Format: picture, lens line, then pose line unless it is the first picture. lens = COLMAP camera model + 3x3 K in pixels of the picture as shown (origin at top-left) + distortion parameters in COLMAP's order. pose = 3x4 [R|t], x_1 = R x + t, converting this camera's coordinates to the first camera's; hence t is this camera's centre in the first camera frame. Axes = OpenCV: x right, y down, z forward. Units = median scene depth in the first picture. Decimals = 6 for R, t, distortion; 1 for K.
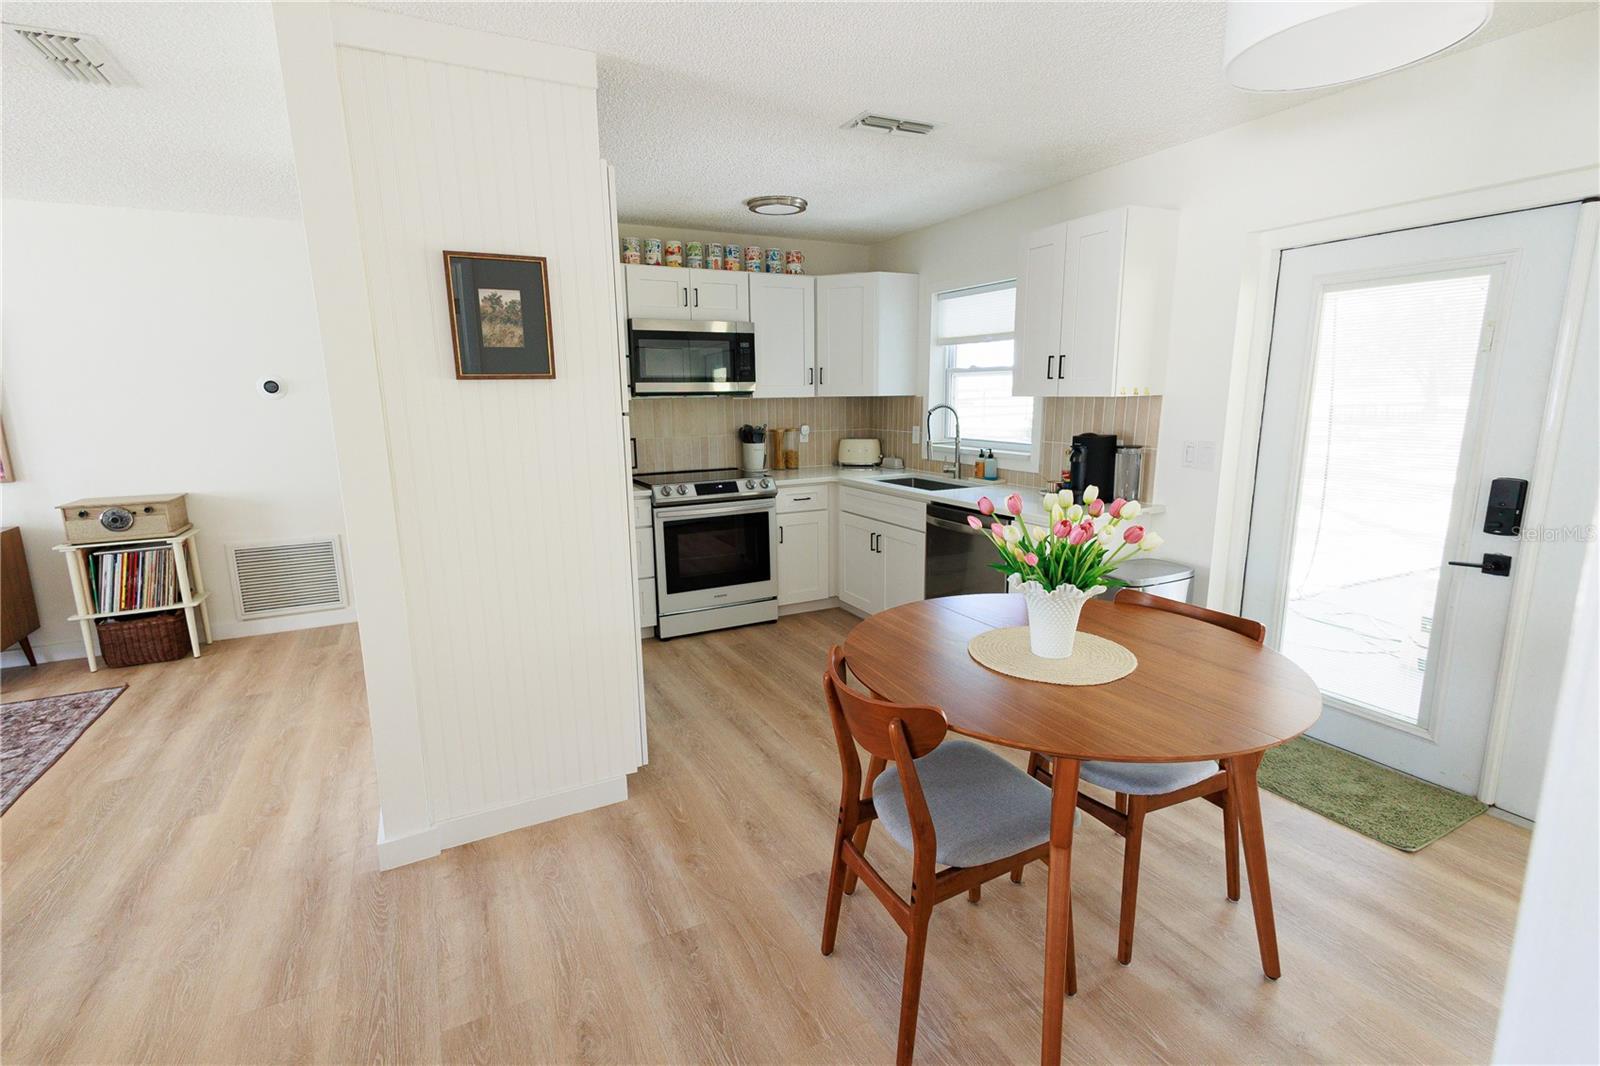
lens RADIAL K [[750.8, 0, 795.9], [0, 750.8, 533.3], [0, 0, 1]] dist [0.022308, -0.001350]
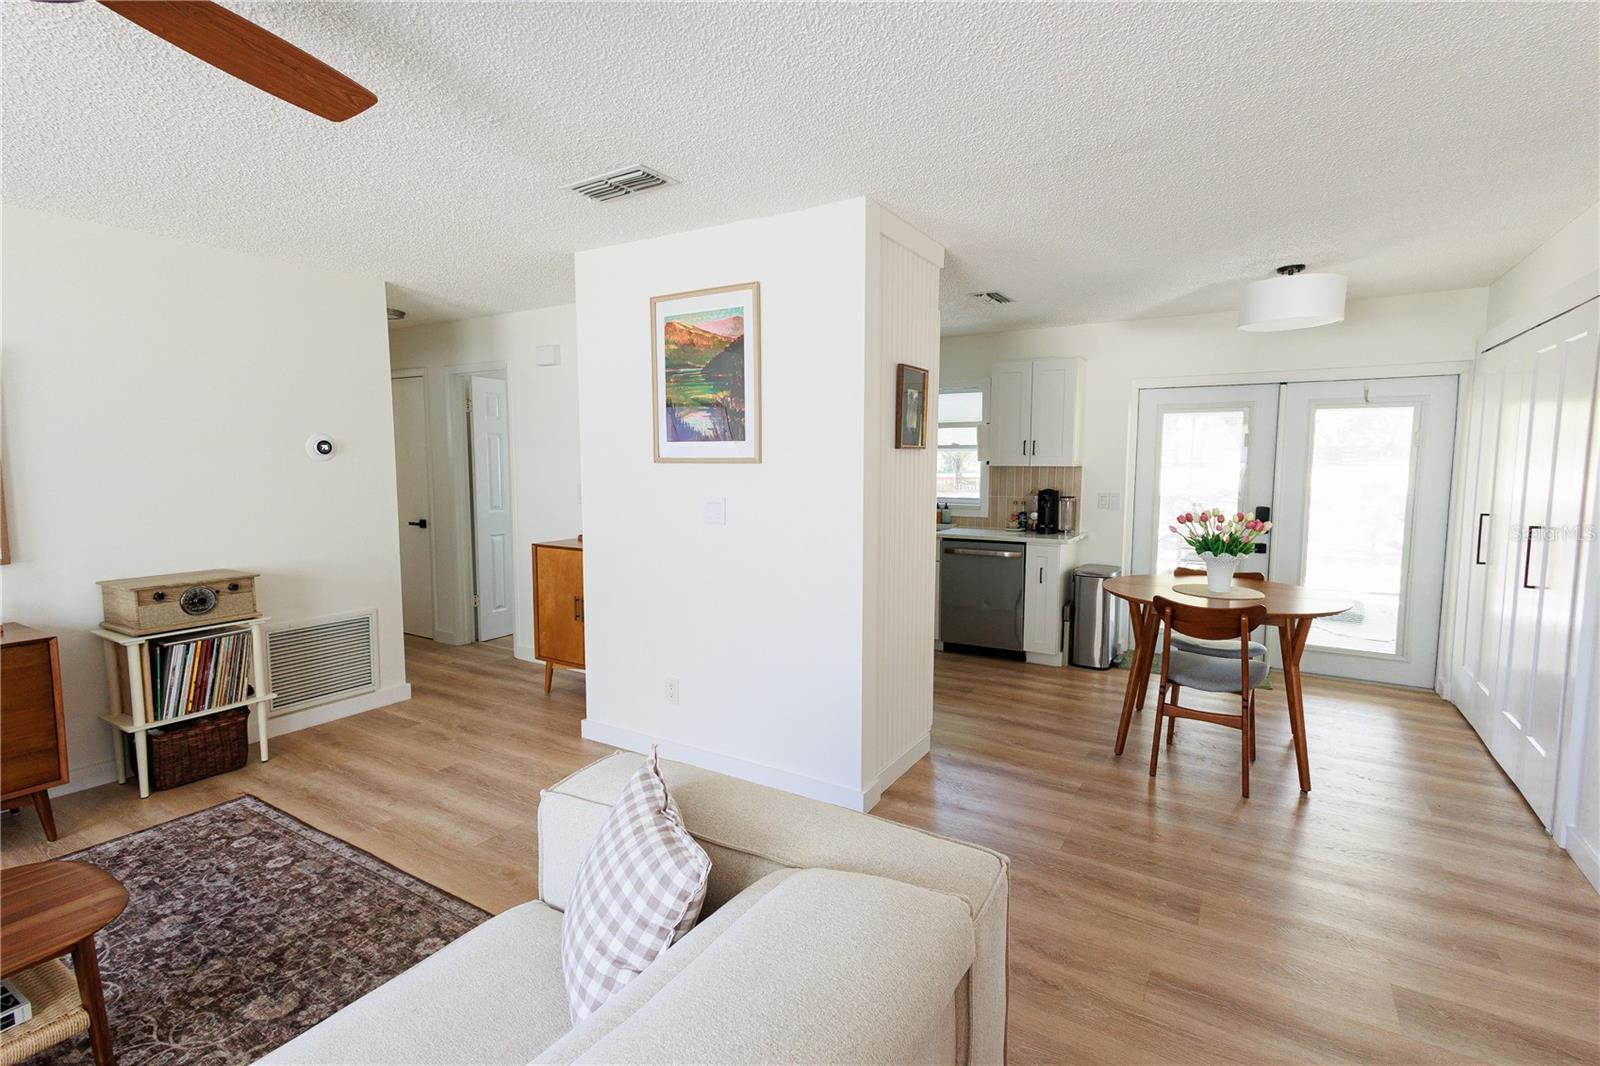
lens RADIAL K [[746.1, 0, 827.9], [0, 746.1, 524.1], [0, 0, 1]] dist [0.011425, -0.000139]
pose [[0.841997, -0.029844, 0.538656, -0.725535], [0.086460, 0.993027, -0.080132, 0.023400], [-0.532509, 0.114043, 0.838707, -0.062430]]
